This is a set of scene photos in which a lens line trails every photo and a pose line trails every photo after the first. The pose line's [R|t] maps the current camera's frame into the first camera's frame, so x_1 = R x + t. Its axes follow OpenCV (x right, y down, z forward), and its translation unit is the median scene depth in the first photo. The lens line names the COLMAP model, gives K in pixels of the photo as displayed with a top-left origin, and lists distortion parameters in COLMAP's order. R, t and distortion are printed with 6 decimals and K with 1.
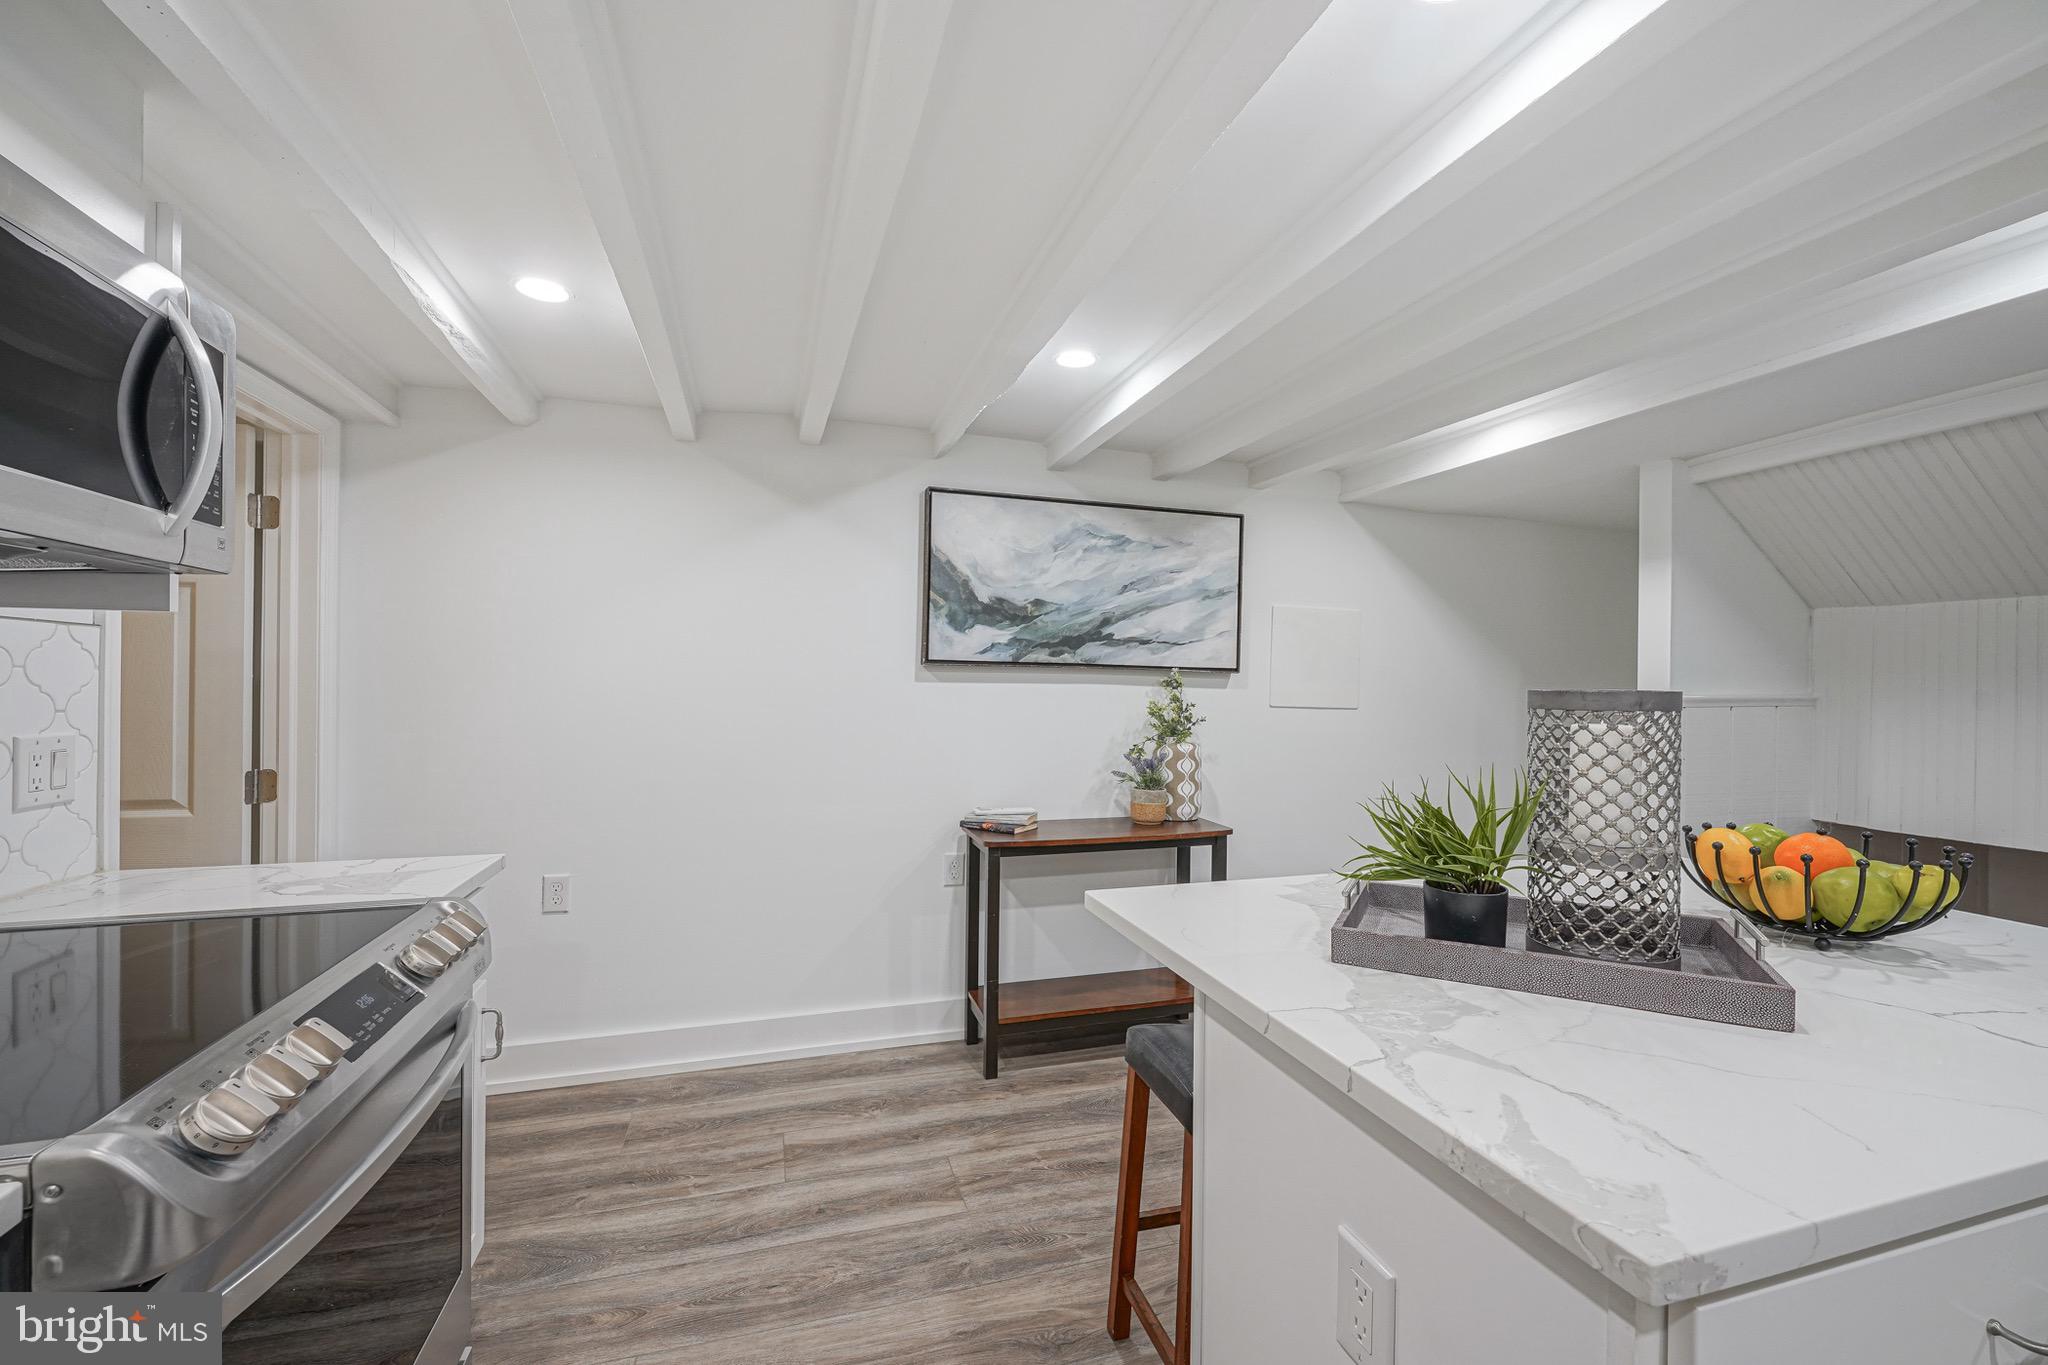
lens RADIAL K [[814.3, 0, 1034.0], [0, 814.3, 691.6], [0, 0, 1]] dist [0.000078, -0.000155]
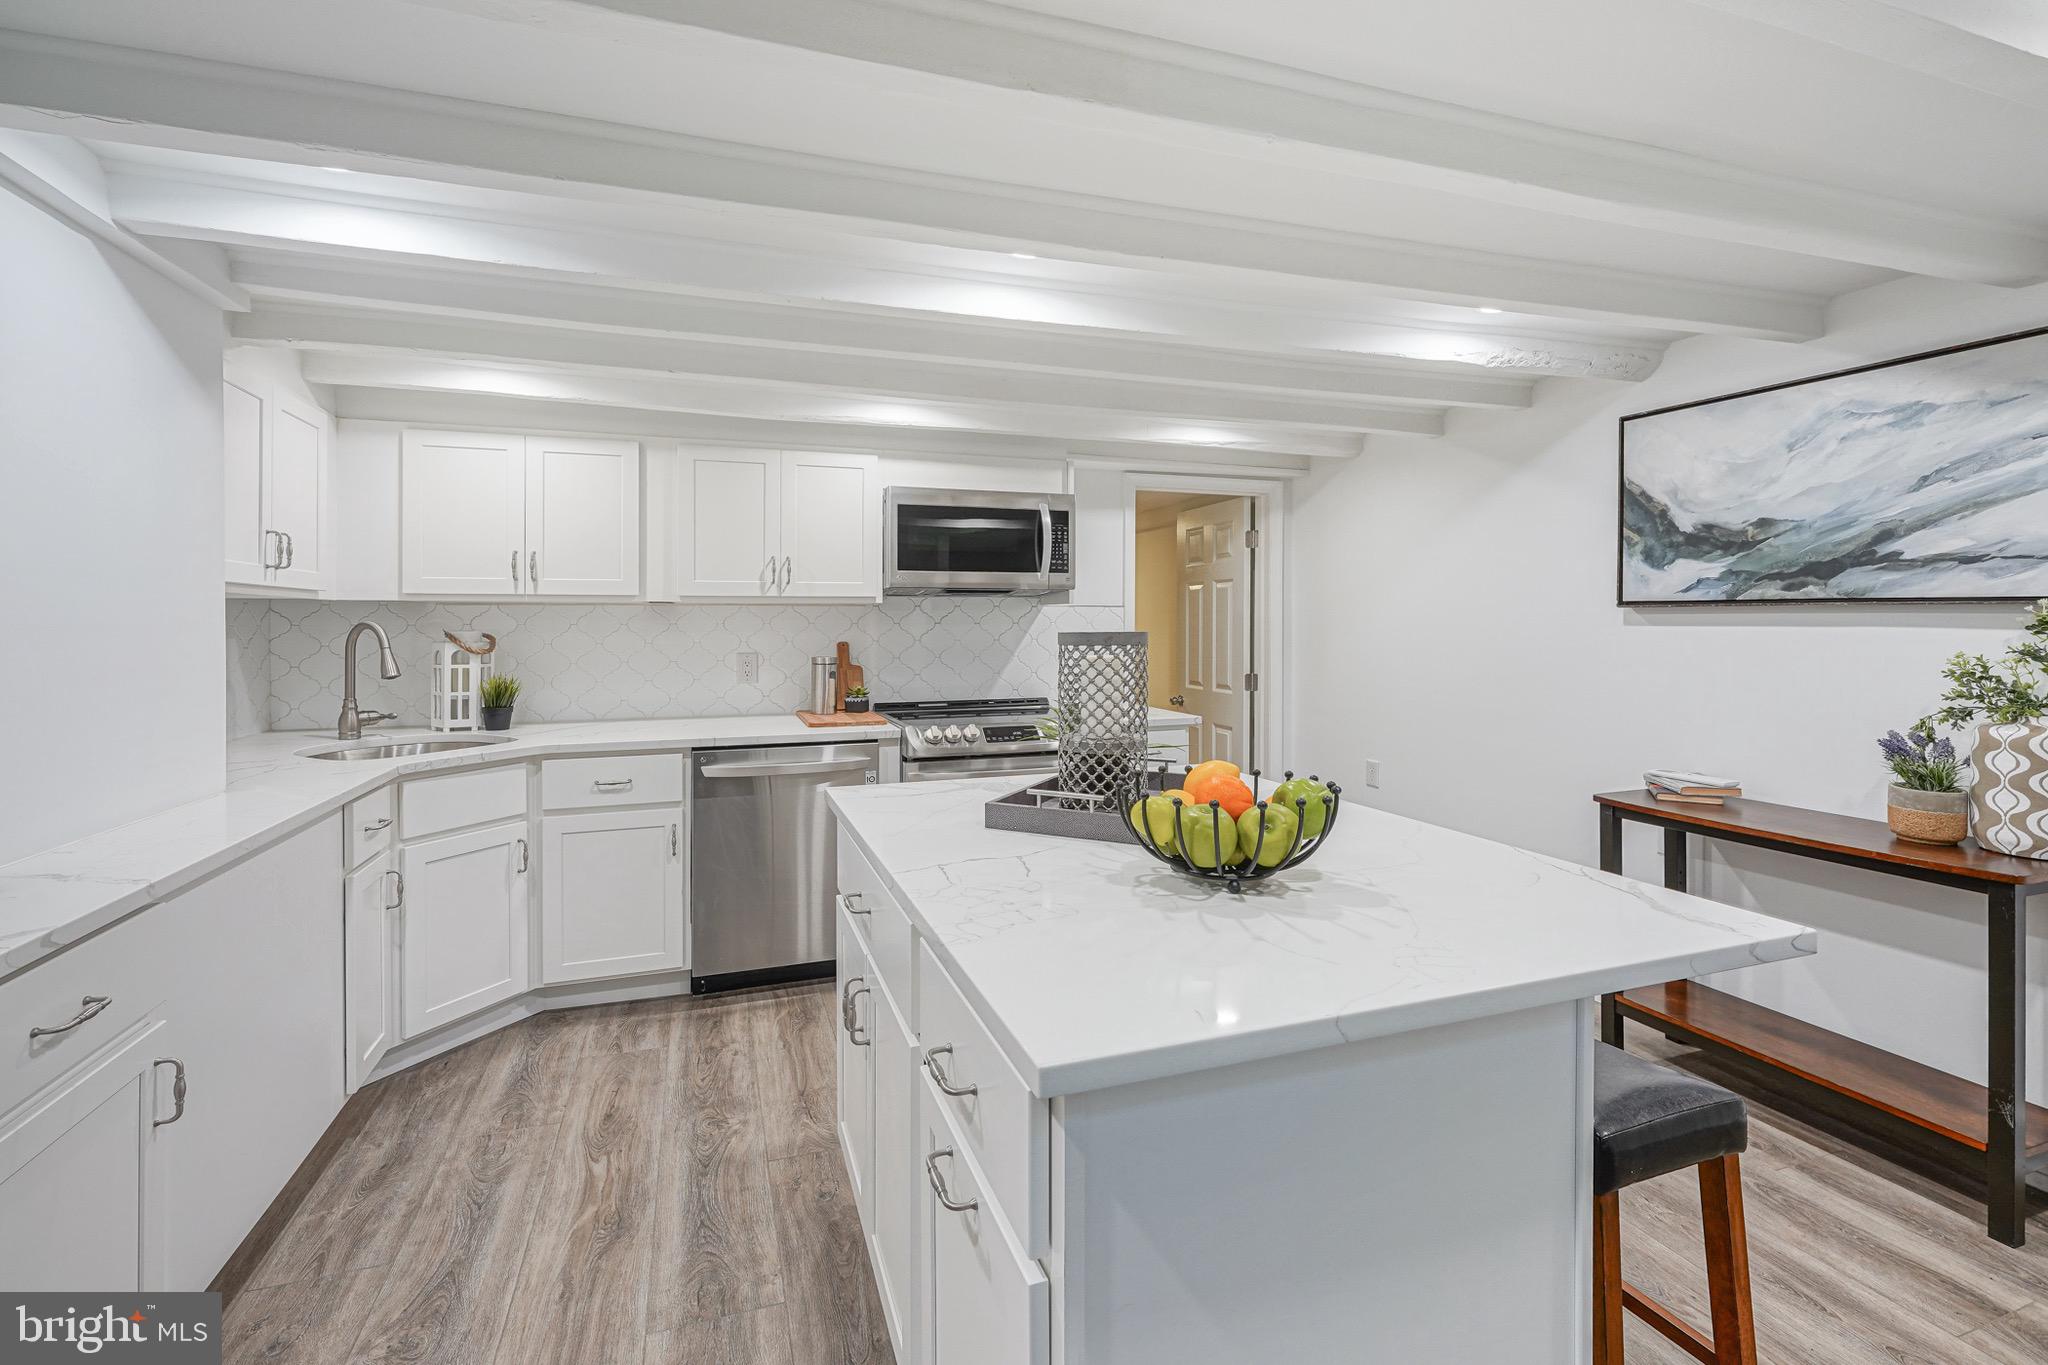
lens RADIAL K [[844.5, 0, 1018.9], [0, 844.5, 623.7], [0, 0, 1]] dist [-0.000048, 0.000061]
pose [[0.078595, -0.007717, -0.996877, 0.756904], [-0.007596, 0.999936, -0.008340, -0.000412], [0.996878, 0.008228, 0.078532, 0.227334]]
